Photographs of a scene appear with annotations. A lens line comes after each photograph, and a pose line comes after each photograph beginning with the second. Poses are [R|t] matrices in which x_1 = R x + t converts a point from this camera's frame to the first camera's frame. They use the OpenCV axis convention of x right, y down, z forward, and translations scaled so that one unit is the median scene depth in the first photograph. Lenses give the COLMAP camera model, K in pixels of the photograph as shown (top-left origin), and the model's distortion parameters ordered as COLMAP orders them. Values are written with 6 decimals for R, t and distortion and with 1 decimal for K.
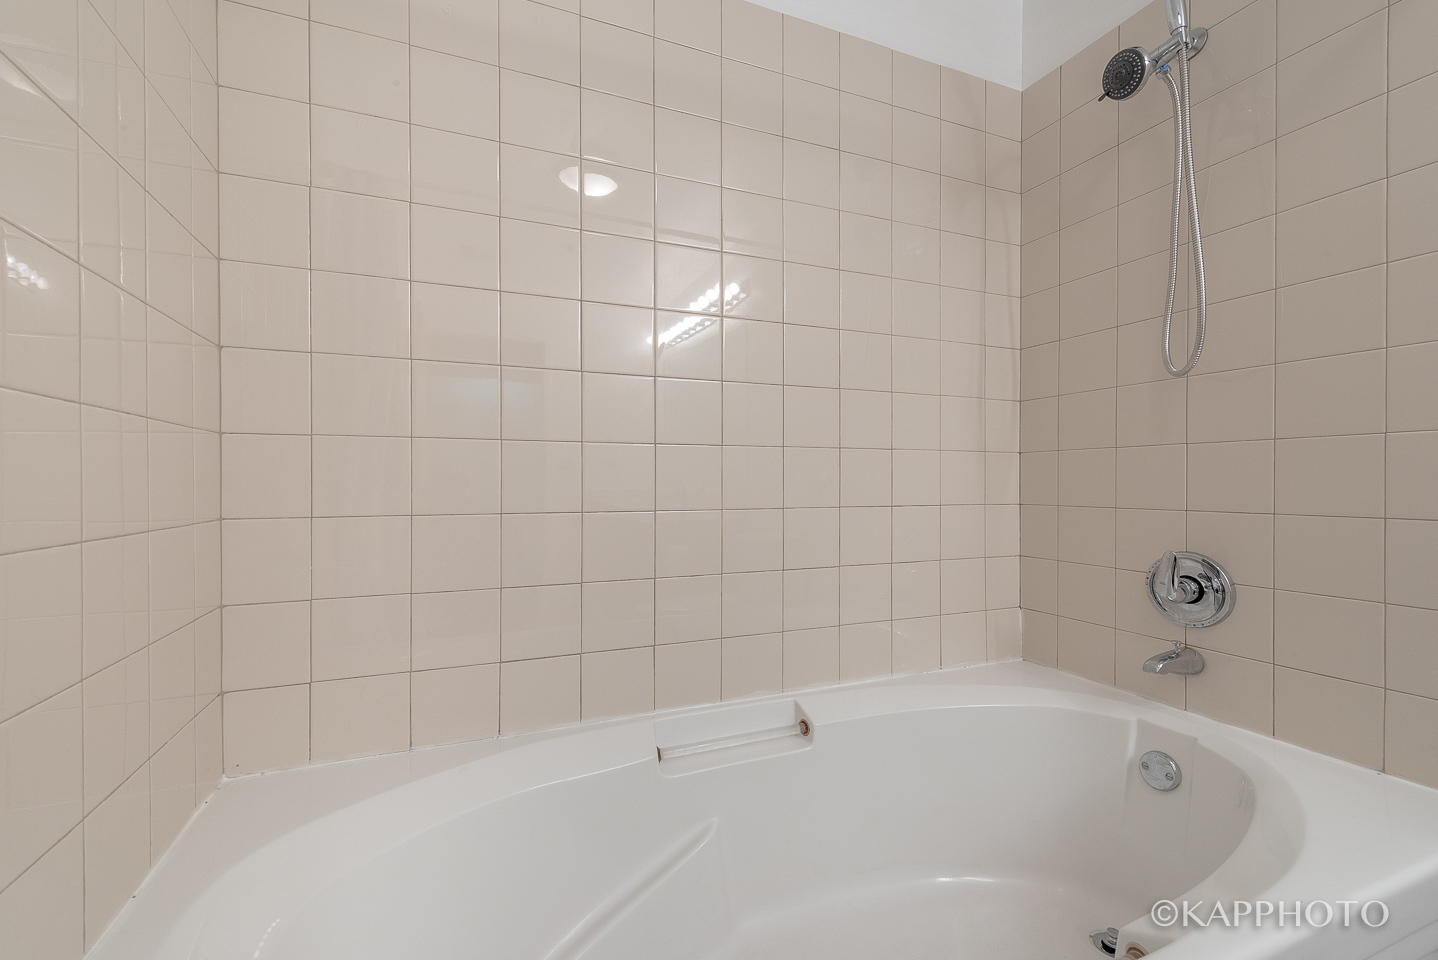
lens RADIAL K [[631.1, 0, 709.1], [0, 631.1, 483.7], [0, 0, 1]] dist [-0.001583, -0.001198]
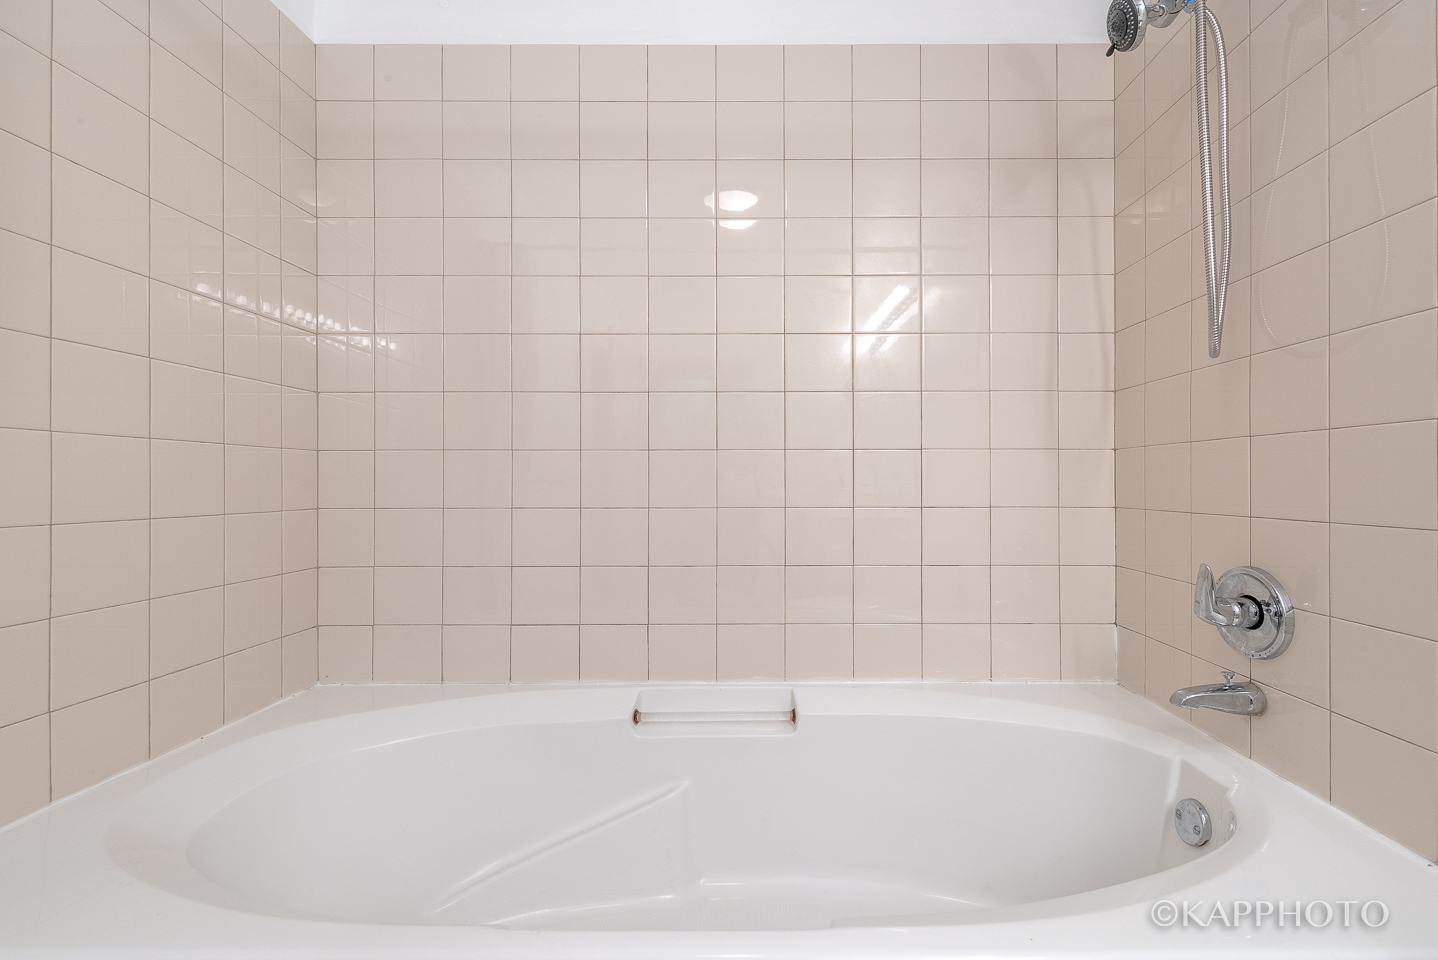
lens RADIAL K [[631.1, 0, 759.7], [0, 631.1, 475.8], [0, 0, 1]] dist [-0.001583, -0.001198]
pose [[0.932639, -0.004225, -0.360787, 0.465074], [0.000333, 0.999941, -0.010849, -0.002649], [0.360811, 0.009998, 0.932585, -0.006726]]
